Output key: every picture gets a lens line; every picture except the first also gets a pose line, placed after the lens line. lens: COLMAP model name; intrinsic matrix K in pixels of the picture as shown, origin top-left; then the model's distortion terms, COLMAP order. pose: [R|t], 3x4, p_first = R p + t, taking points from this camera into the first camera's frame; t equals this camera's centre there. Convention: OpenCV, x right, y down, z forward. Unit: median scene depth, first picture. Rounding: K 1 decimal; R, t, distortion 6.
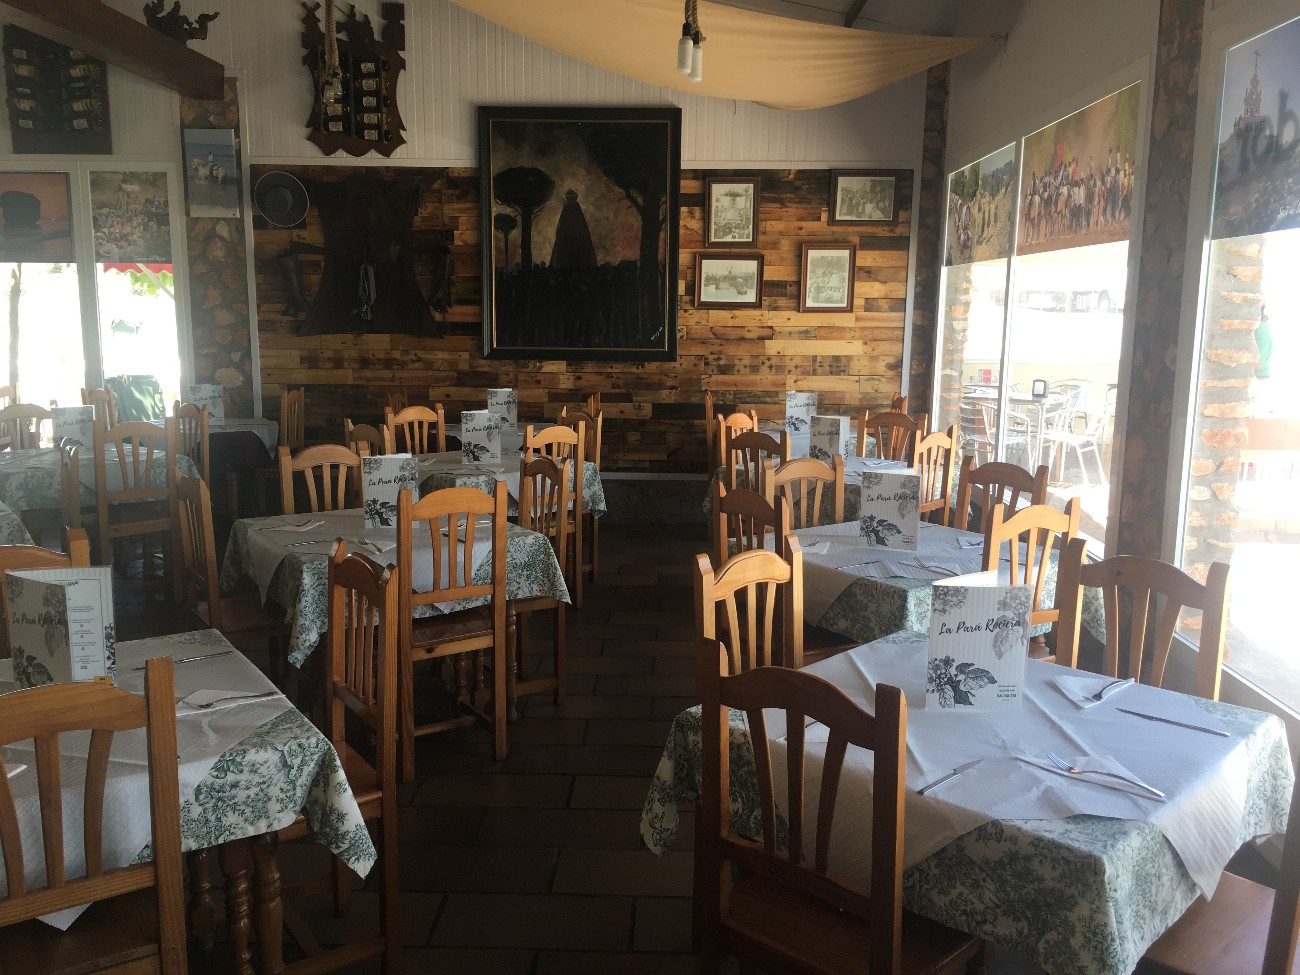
lens RADIAL K [[1113.2, 0, 648.5], [0, 1113.2, 489.7], [0, 0, 1]] dist [0.010050, -0.036905]
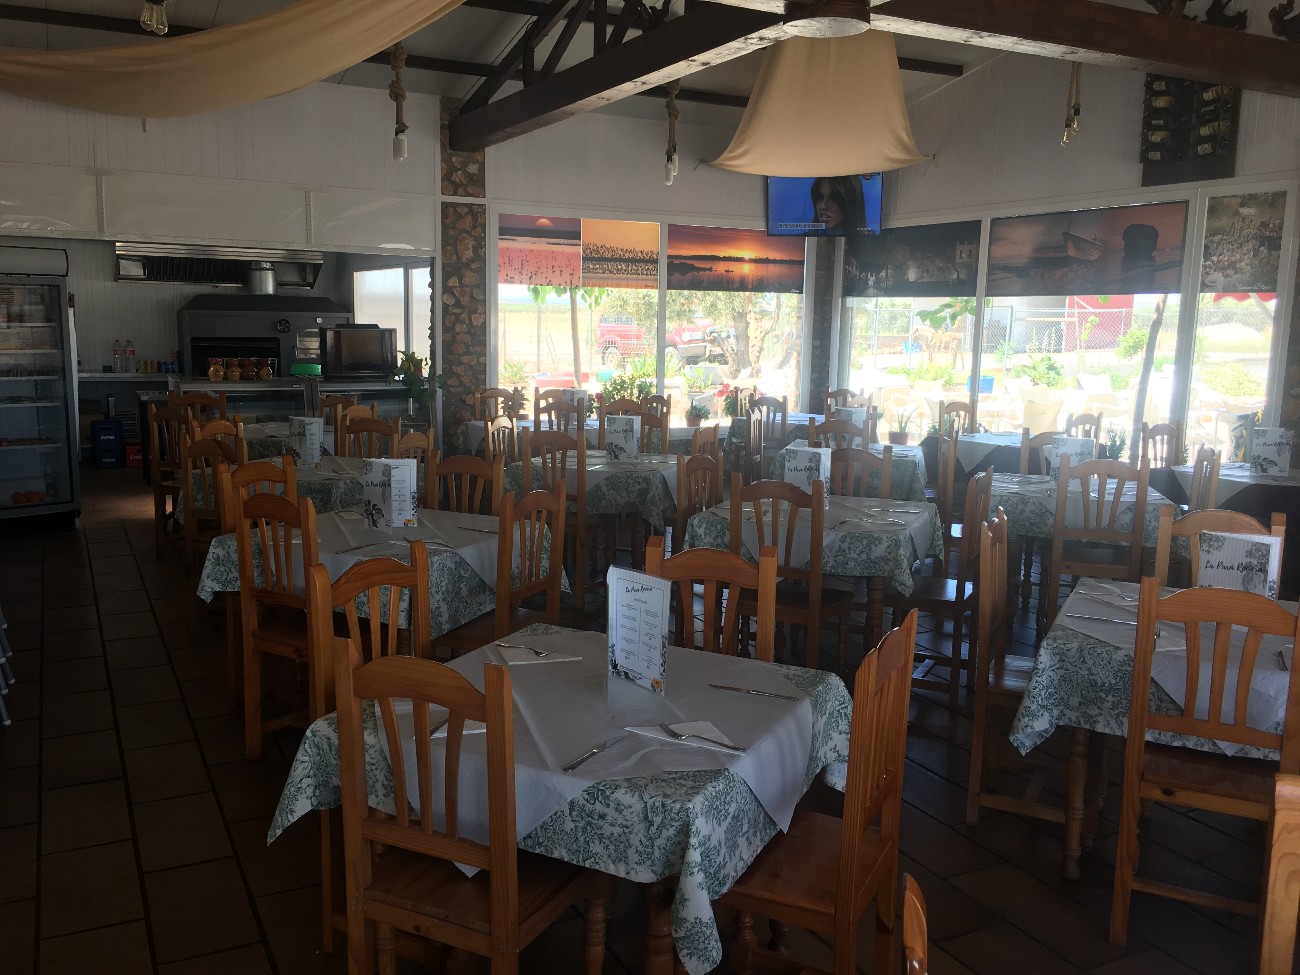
lens RADIAL K [[1113.2, 0, 649.4], [0, 1113.2, 483.8], [0, 0, 1]] dist [0.010050, -0.036905]
pose [[0.471275, 0.128365, -0.872595, 0.146381], [-0.157098, 0.985749, 0.060165, -0.028548], [0.867882, 0.108729, 0.484725, 0.161091]]
